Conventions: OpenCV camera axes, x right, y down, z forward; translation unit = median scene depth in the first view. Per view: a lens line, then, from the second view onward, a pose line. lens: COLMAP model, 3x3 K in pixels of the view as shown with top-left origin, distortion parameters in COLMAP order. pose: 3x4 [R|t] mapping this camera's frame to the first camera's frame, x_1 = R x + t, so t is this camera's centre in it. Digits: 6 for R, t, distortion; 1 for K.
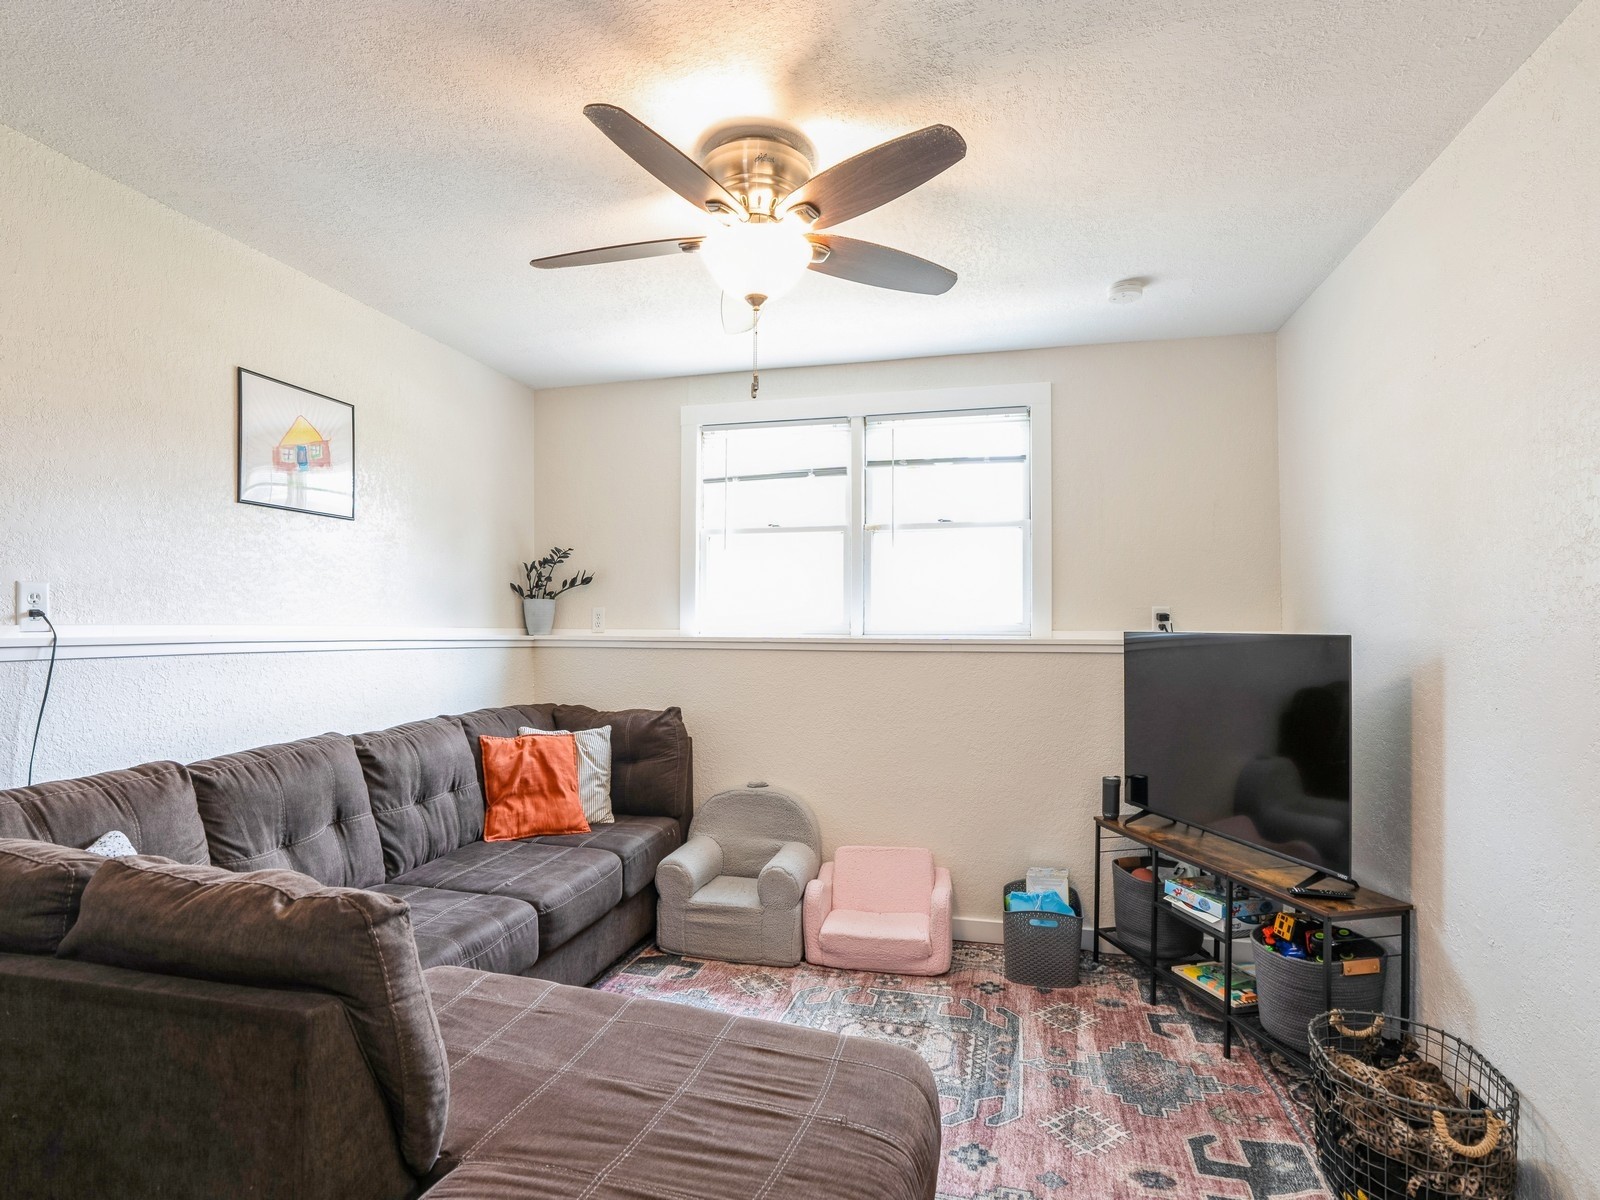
lens RADIAL K [[813.9, 0, 833.9], [0, 813.9, 594.3], [0, 0, 1]] dist [-0.026592, 0.000661]
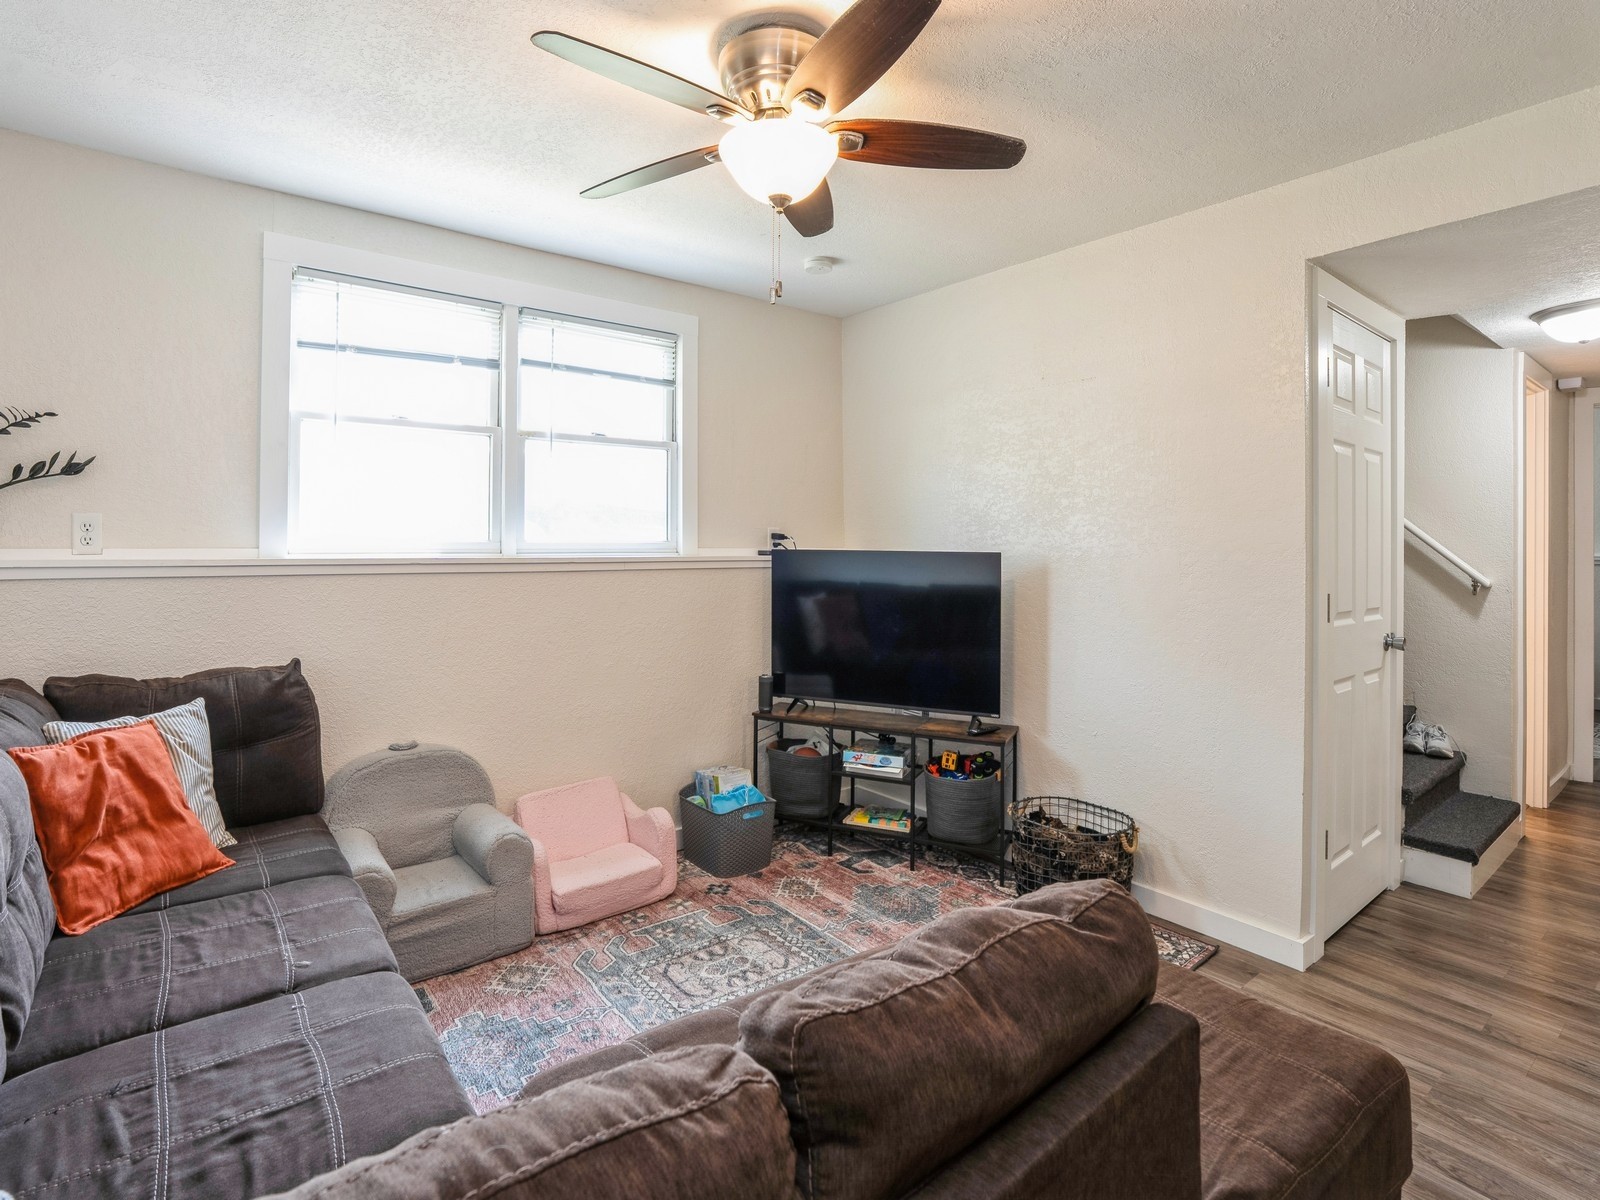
lens RADIAL K [[798.8, 0, 801.8], [0, 798.8, 491.5], [0, 0, 1]] dist [-0.047581, 0.025832]
pose [[0.621870, 0.047498, 0.781679, -0.520318], [-0.037099, 0.998825, -0.031179, -0.002112], [-0.782241, -0.009611, 0.622901, 0.255467]]
